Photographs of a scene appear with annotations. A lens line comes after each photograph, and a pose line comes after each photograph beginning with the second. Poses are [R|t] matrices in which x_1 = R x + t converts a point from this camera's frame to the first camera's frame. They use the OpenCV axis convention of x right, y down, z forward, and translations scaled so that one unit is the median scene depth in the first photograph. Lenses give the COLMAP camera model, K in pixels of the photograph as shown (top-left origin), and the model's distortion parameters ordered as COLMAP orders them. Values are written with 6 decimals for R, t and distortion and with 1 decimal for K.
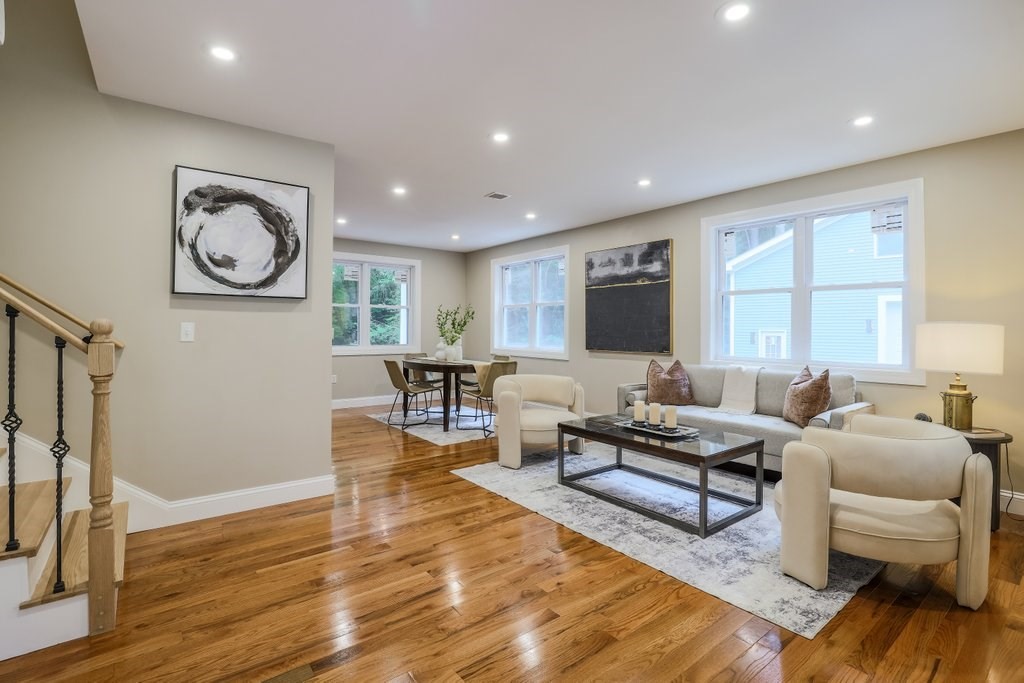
lens RADIAL K [[475.9, 0, 513.3], [0, 475.9, 333.2], [0, 0, 1]] dist [-0.025042, 0.000589]
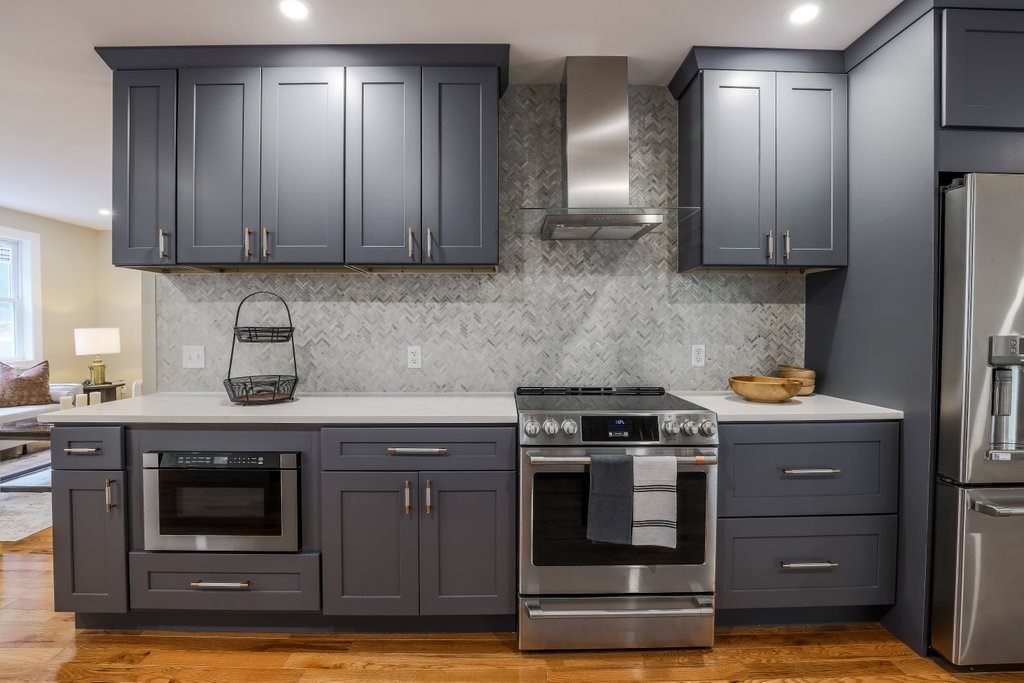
lens RADIAL K [[475.9, 0, 513.3], [0, 475.9, 333.2], [0, 0, 1]] dist [-0.025042, 0.000589]
pose [[-0.791994, -0.014397, 0.610359, -0.818420], [-0.000242, 0.999729, 0.023268, -0.024058], [-0.610529, 0.018281, -0.791783, 0.779011]]
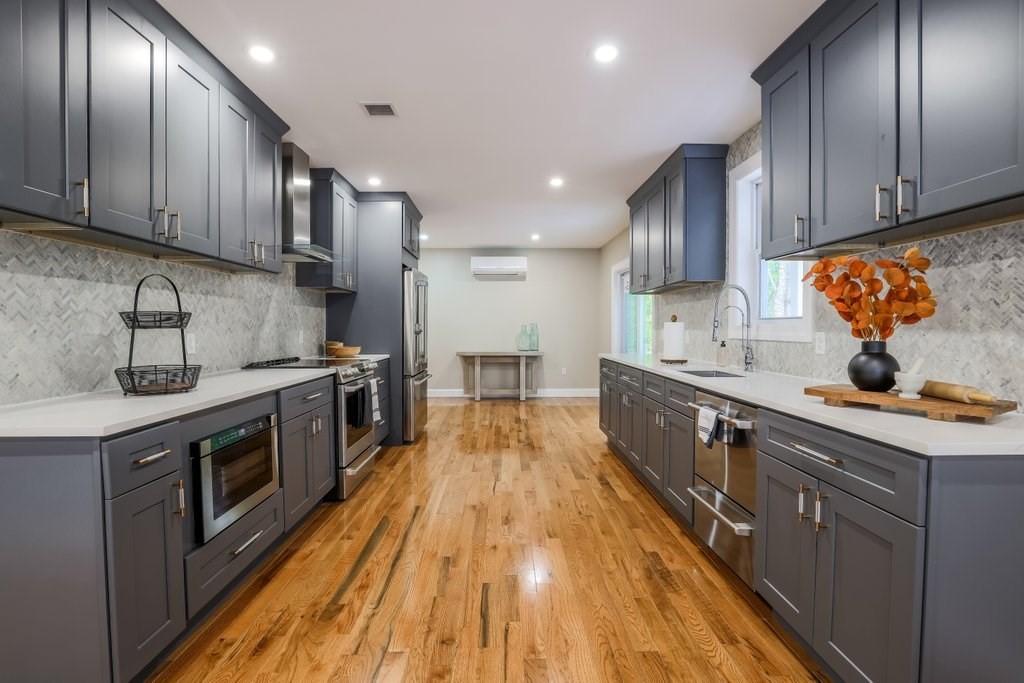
lens RADIAL K [[475.9, 0, 513.3], [0, 475.9, 333.2], [0, 0, 1]] dist [-0.025042, 0.000589]
pose [[-0.600335, 0.003893, -0.799739, -0.277908], [-0.008352, 0.999903, 0.011137, -0.009769], [0.799705, 0.013366, -0.600244, 1.038366]]
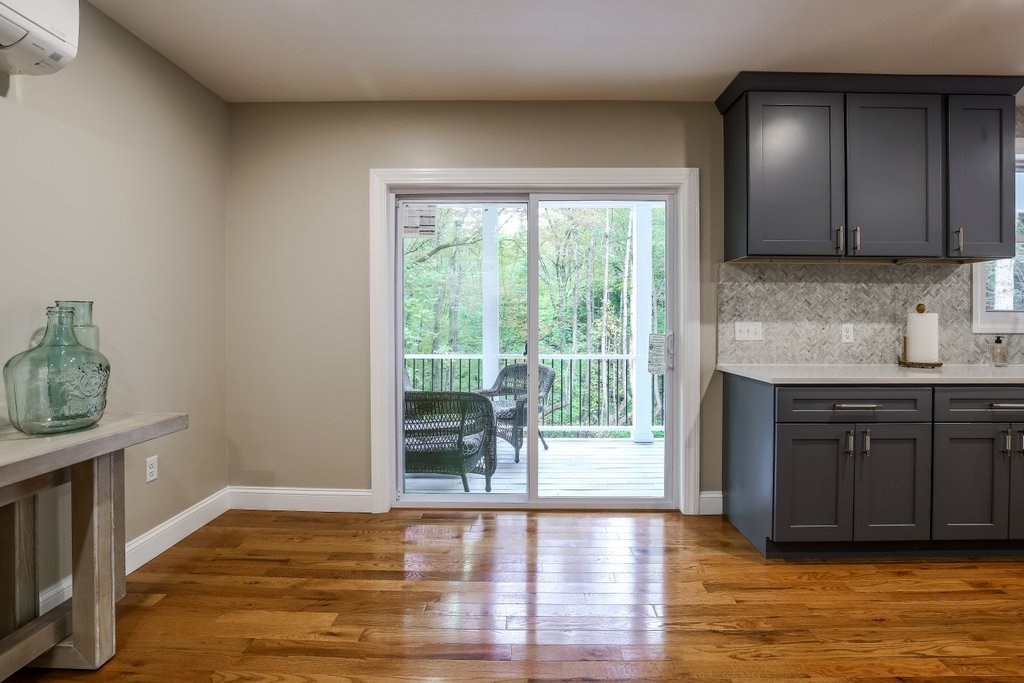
lens RADIAL K [[475.9, 0, 513.3], [0, 475.9, 333.2], [0, 0, 1]] dist [-0.025042, 0.000589]
pose [[0.772496, 0.014352, -0.634858, -1.035323], [-0.002626, 0.999808, 0.019407, -0.007272], [0.635014, -0.013325, 0.772385, 0.154704]]
